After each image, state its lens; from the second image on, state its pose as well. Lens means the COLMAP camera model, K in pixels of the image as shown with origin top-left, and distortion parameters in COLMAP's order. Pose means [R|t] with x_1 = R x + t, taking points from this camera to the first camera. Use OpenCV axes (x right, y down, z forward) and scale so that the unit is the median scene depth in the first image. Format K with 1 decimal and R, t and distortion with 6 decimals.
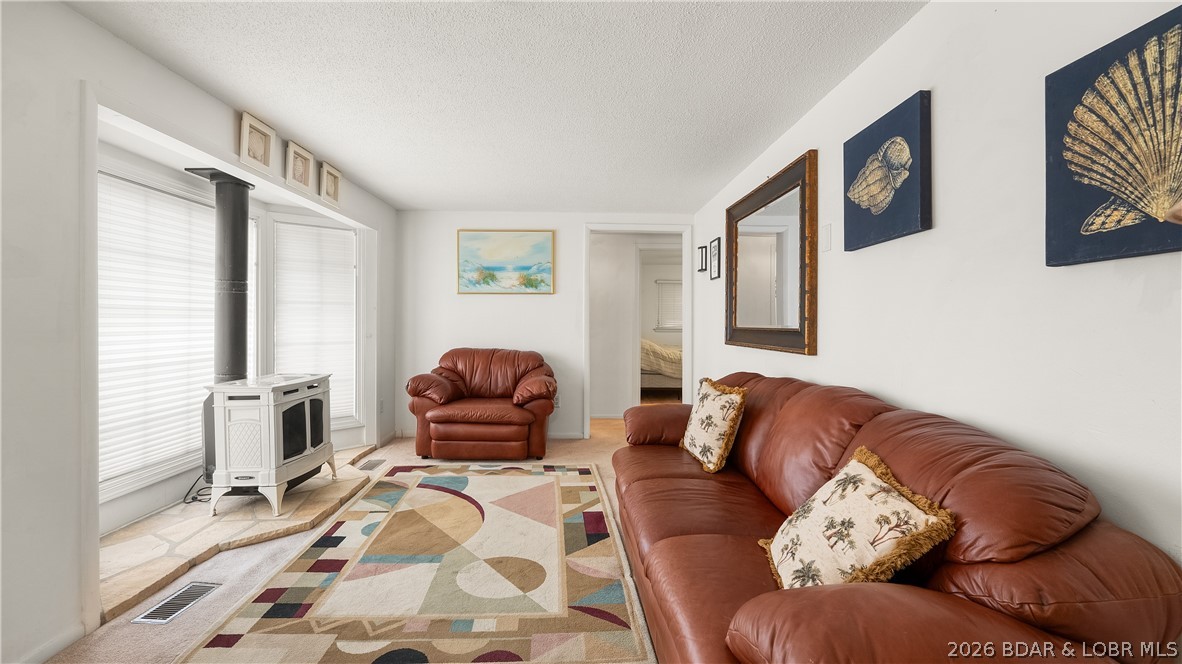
lens RADIAL K [[476.8, 0, 595.1], [0, 476.8, 332.6], [0, 0, 1]] dist [-0.004636, 0.002788]
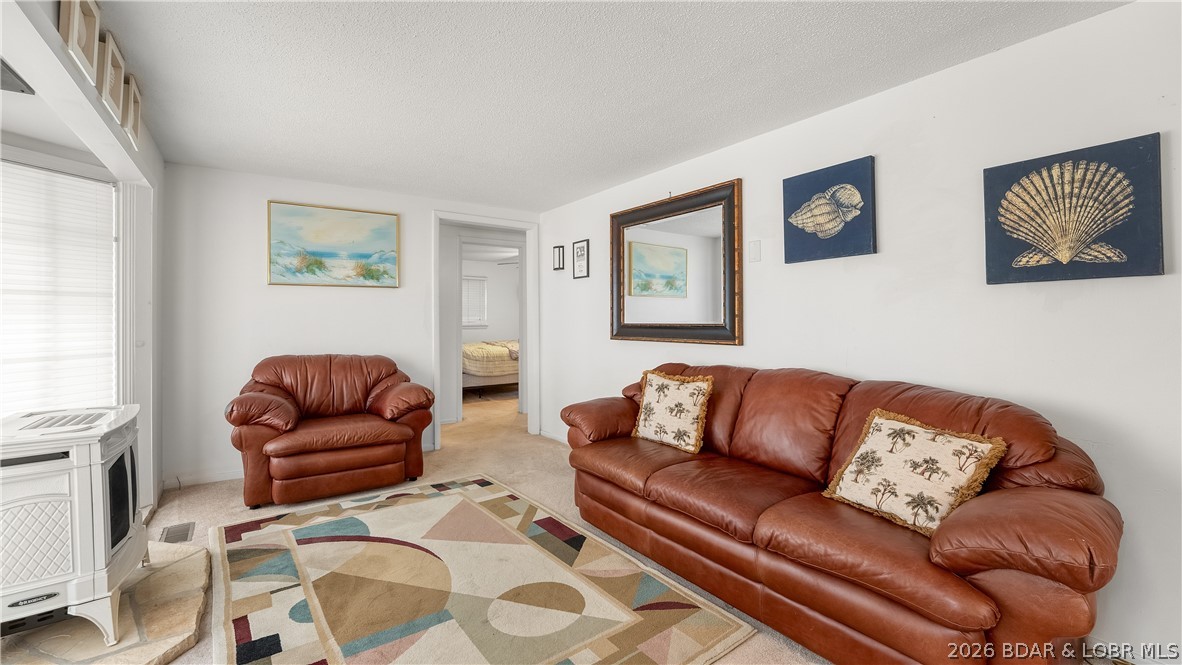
lens RADIAL K [[476.8, 0, 597.6], [0, 476.8, 322.5], [0, 0, 1]] dist [-0.004636, 0.002788]
pose [[0.841284, -0.012931, 0.540438, -0.524595], [0.019719, 0.999783, -0.006775, -0.010540], [-0.540233, 0.016357, 0.841357, 0.166079]]
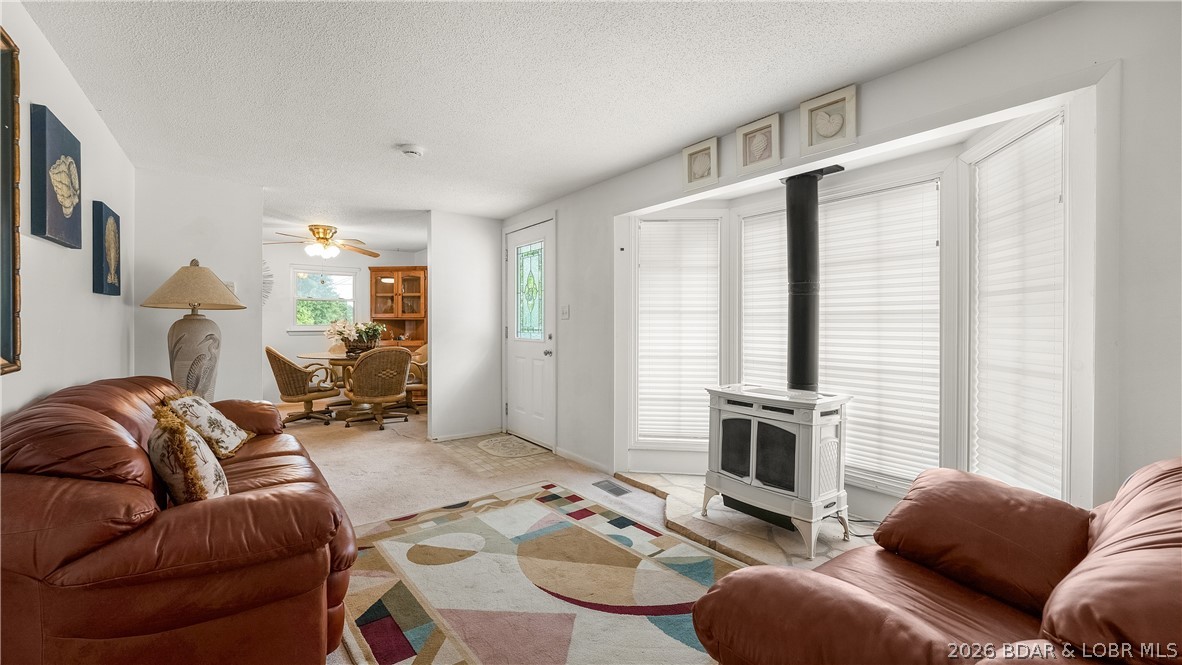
lens RADIAL K [[529.7, 0, 583.3], [0, 529.7, 323.0], [0, 0, 1]] dist [-0.005918, -0.000135]
pose [[-0.855152, -0.003797, -0.518363, 0.167908], [-0.015906, 0.999695, 0.018917, -0.052380], [0.518133, 0.024421, -0.854951, 2.046510]]
